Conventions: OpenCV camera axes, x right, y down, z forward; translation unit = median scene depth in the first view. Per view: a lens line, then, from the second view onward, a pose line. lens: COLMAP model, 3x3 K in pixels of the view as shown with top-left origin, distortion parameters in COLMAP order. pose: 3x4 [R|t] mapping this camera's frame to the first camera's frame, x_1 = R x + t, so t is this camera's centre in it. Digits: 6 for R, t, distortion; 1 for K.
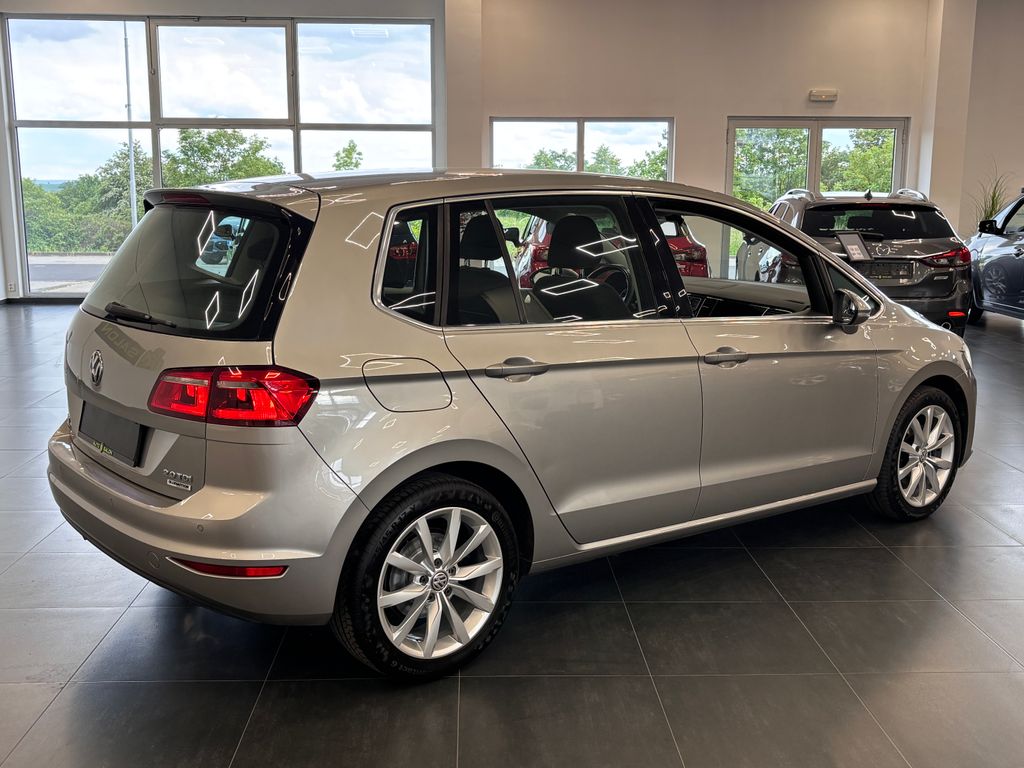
lens RADIAL K [[1083.0, 0, 512.0], [0, 1083.0, 384.0], [0, 0, 1]] dist [0.190448, -0.540738]
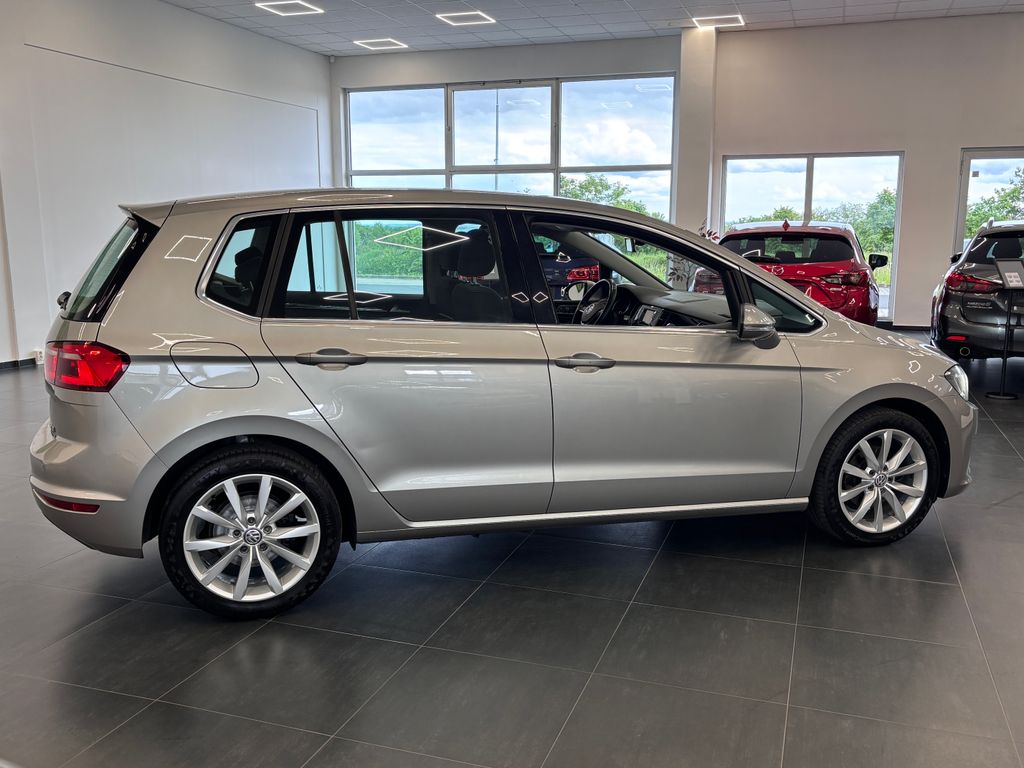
lens RADIAL K [[950.7, 0, 512.0], [0, 950.7, 384.0], [0, 0, 1]] dist [0.037994, -0.002509]
pose [[0.933714, 0.056432, -0.353545, 0.469018], [-0.061765, 0.998083, -0.003811, 0.004389], [0.352652, 0.025395, 0.935410, 0.121223]]
